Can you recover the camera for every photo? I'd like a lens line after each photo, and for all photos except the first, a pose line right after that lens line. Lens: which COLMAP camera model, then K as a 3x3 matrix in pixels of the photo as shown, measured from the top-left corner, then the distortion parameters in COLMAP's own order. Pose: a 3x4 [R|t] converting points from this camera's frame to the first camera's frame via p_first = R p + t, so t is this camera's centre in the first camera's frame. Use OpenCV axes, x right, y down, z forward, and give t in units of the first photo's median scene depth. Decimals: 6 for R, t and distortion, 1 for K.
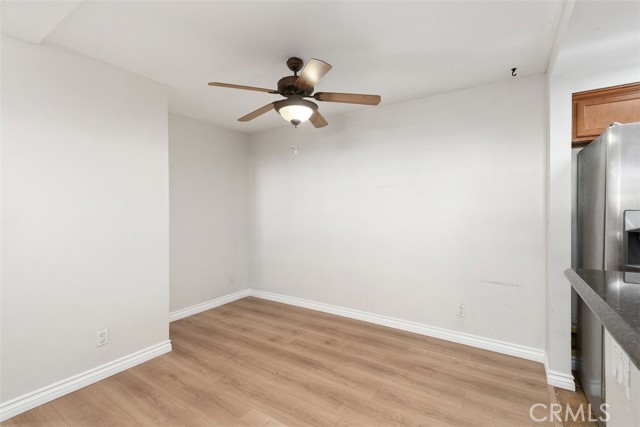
lens RADIAL K [[287.1, 0, 320.0], [0, 287.1, 213.5], [0, 0, 1]] dist [-0.001074, -0.000322]
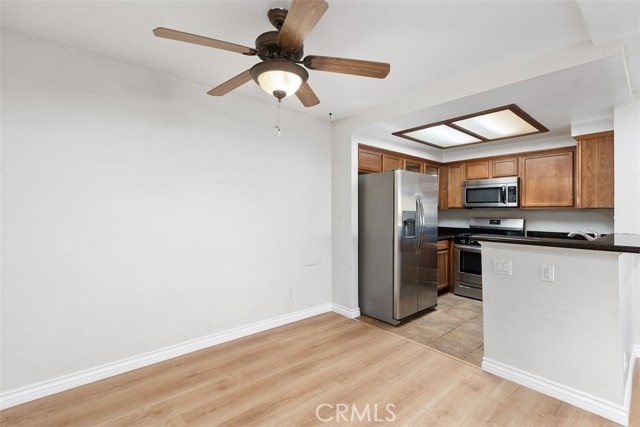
lens RADIAL K [[288.3, 0, 318.0], [0, 288.3, 210.3], [0, 0, 1]] dist [-0.000253, -0.000342]
pose [[0.285461, 0.001347, 0.958389, -0.765364], [0.006330, 0.999975, -0.003291, -0.010797], [-0.958369, 0.007006, 0.285445, 0.667524]]
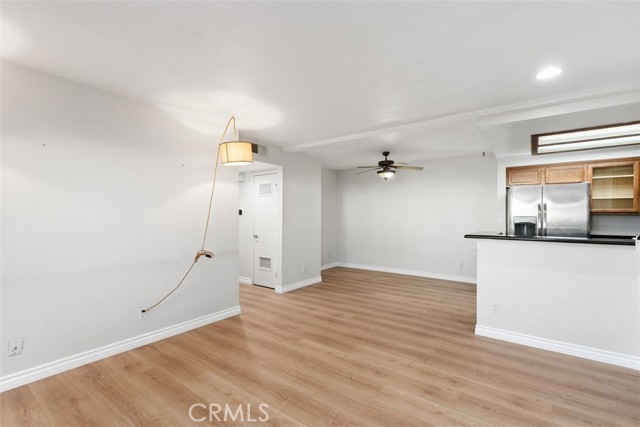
lens RADIAL K [[289.7, 0, 317.9], [0, 289.7, 214.6], [0, 0, 1]] dist [0.001502, 0.000131]
pose [[0.997728, 0.002224, -0.067328, -0.468152], [-0.003127, 0.999906, -0.013312, 0.010589], [0.067292, 0.013493, 0.997642, -1.360001]]
